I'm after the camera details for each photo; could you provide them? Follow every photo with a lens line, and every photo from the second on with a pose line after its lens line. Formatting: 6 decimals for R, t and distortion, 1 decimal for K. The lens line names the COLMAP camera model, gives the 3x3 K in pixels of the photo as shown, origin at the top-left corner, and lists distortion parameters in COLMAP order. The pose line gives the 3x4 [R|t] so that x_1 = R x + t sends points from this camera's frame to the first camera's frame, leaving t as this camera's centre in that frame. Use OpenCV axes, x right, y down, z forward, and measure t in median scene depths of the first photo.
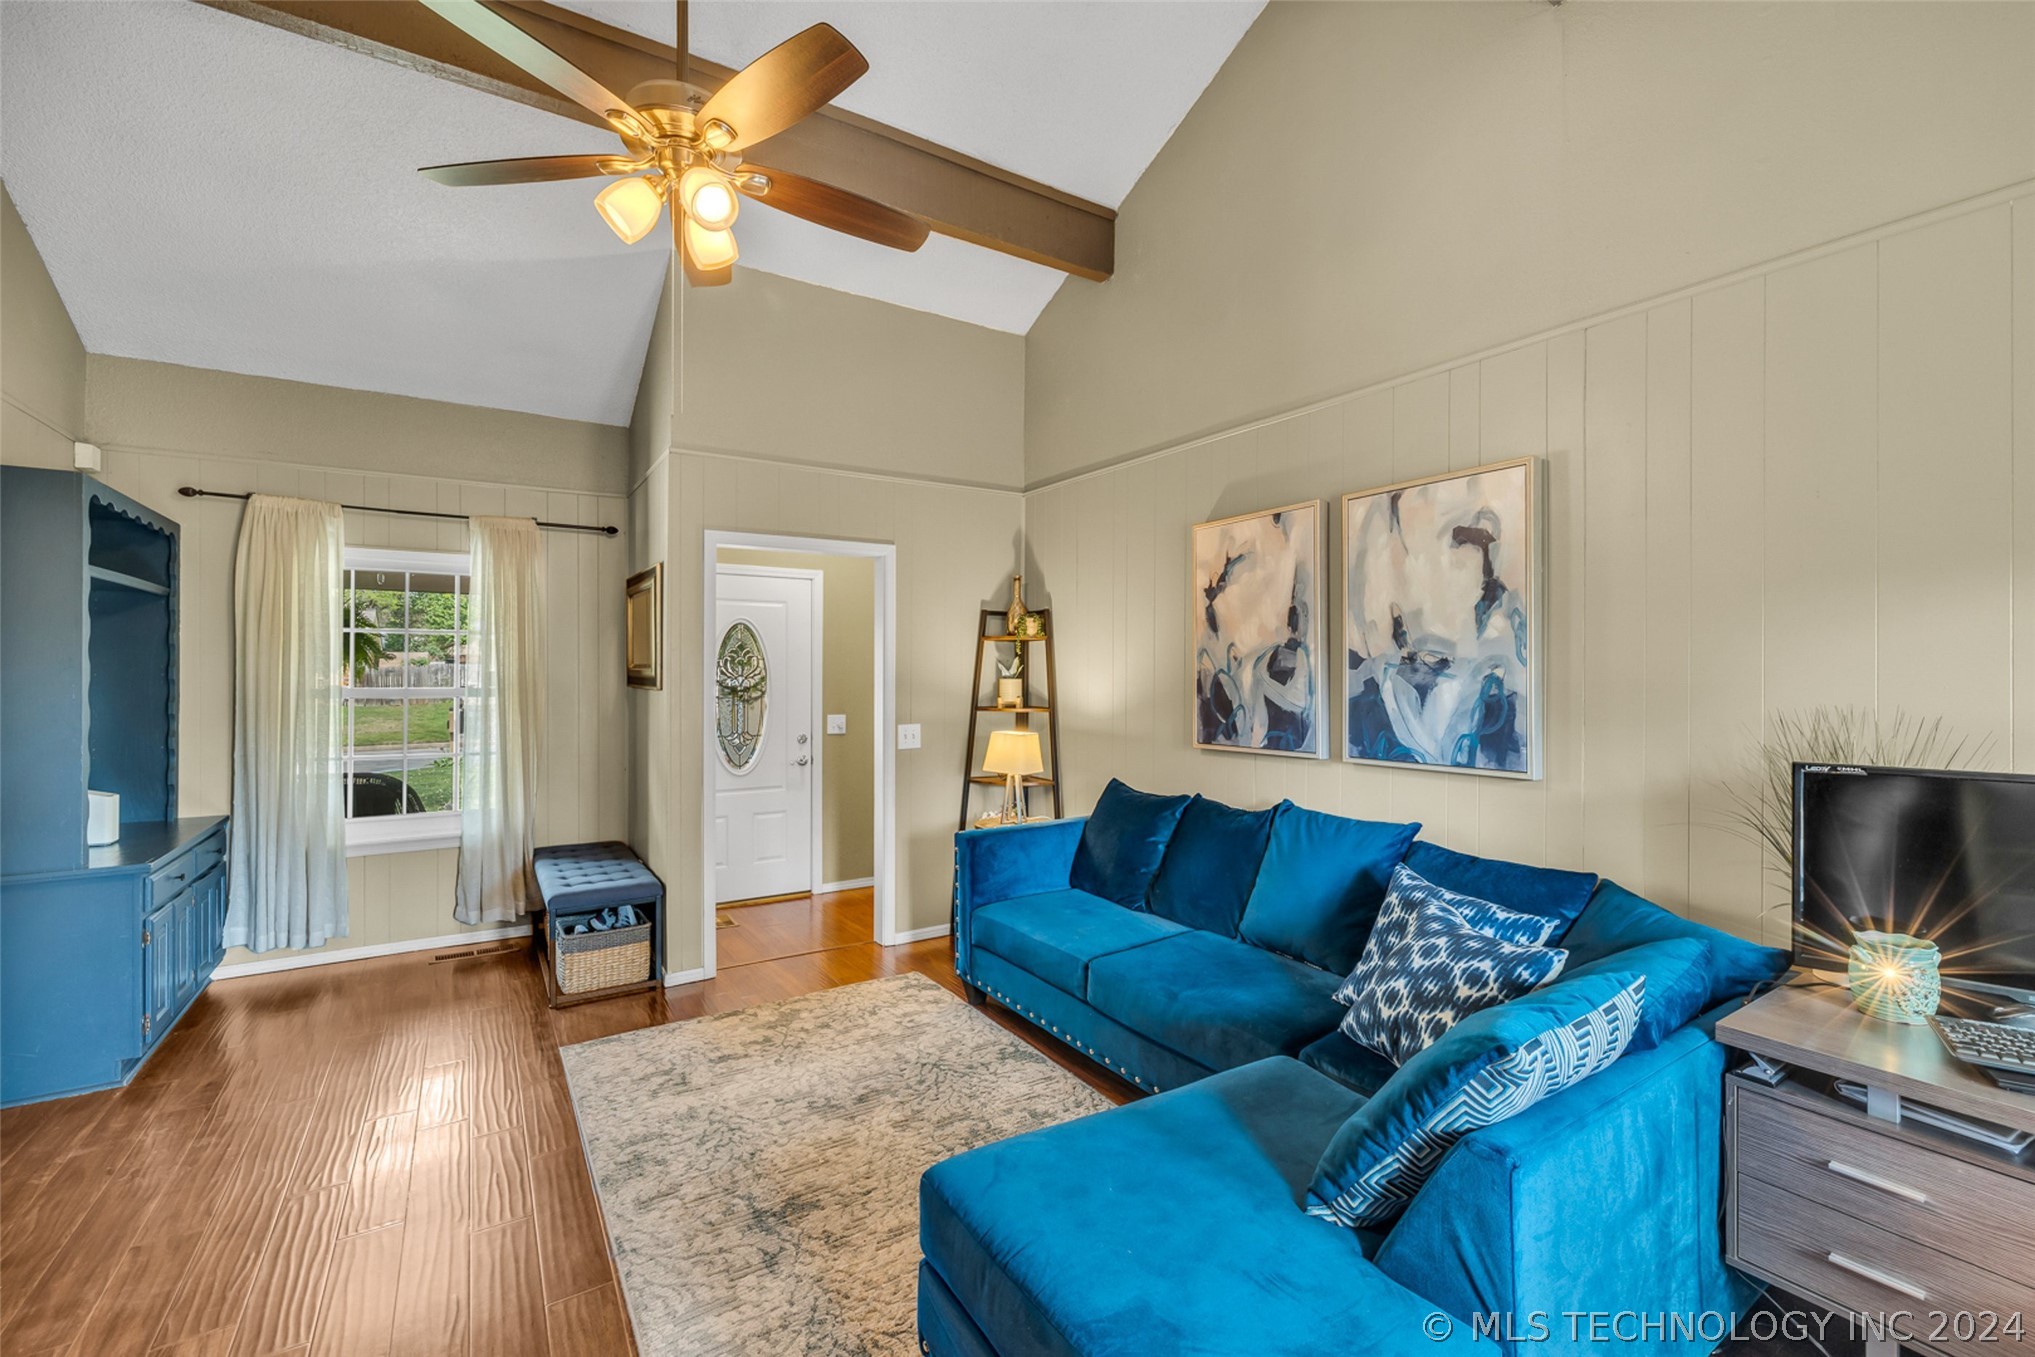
lens RADIAL K [[868.0, 0, 1023.4], [0, 868.0, 672.9], [0, 0, 1]] dist [0.000989, -0.000559]
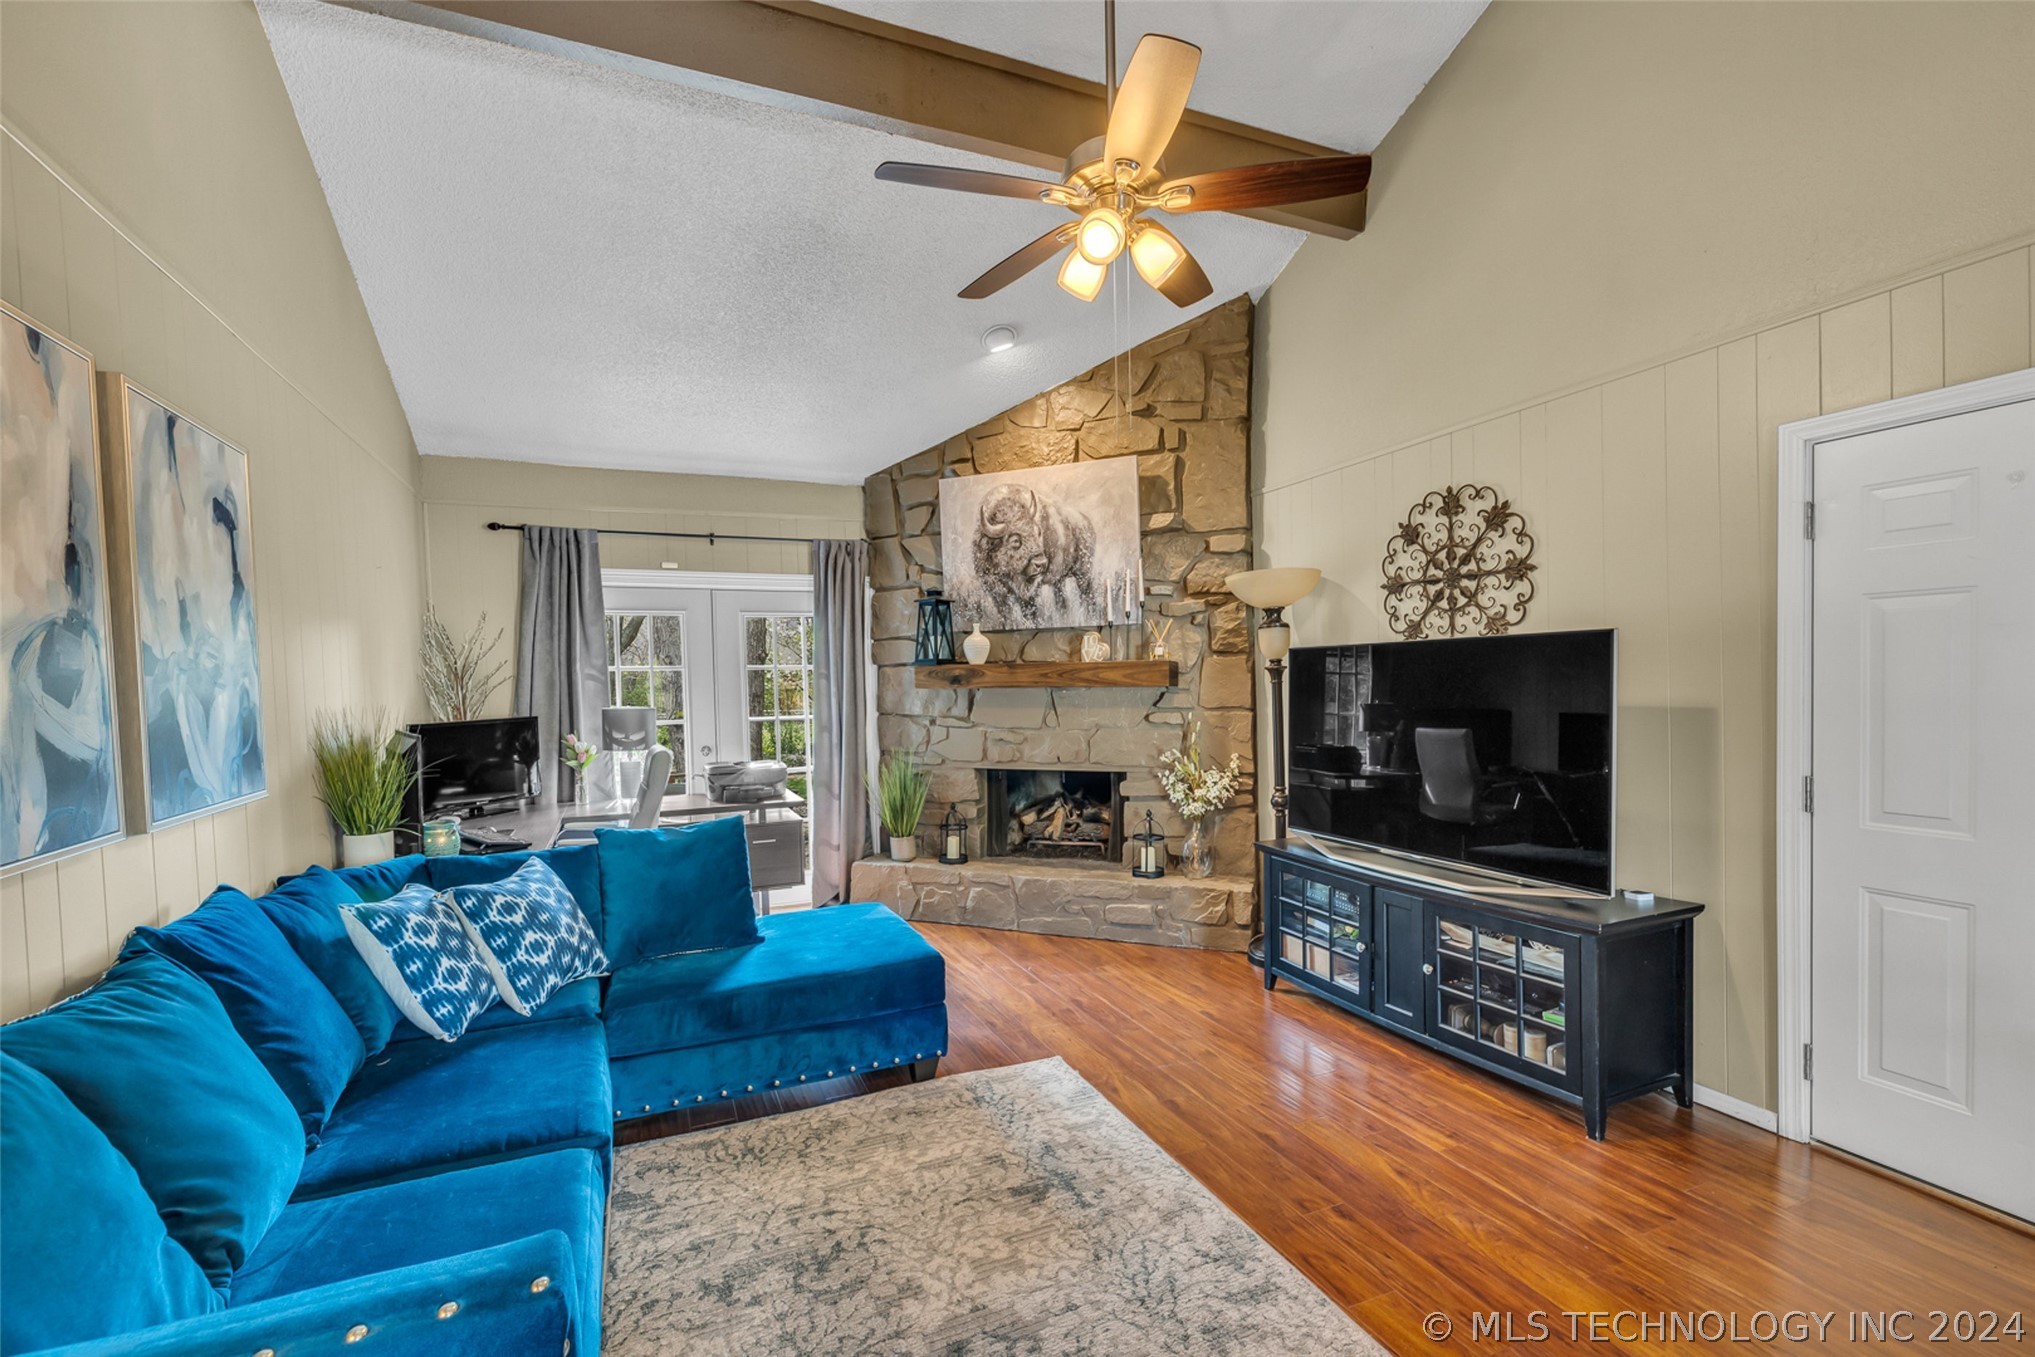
lens RADIAL K [[868.0, 0, 1019.7], [0, 868.0, 686.0], [0, 0, 1]] dist [0.000989, -0.000559]
pose [[-0.983299, 0.013923, 0.181464, -0.340483], [0.014870, 0.999882, 0.003862, 0.010090], [-0.181389, 0.006496, -0.983390, 1.558737]]
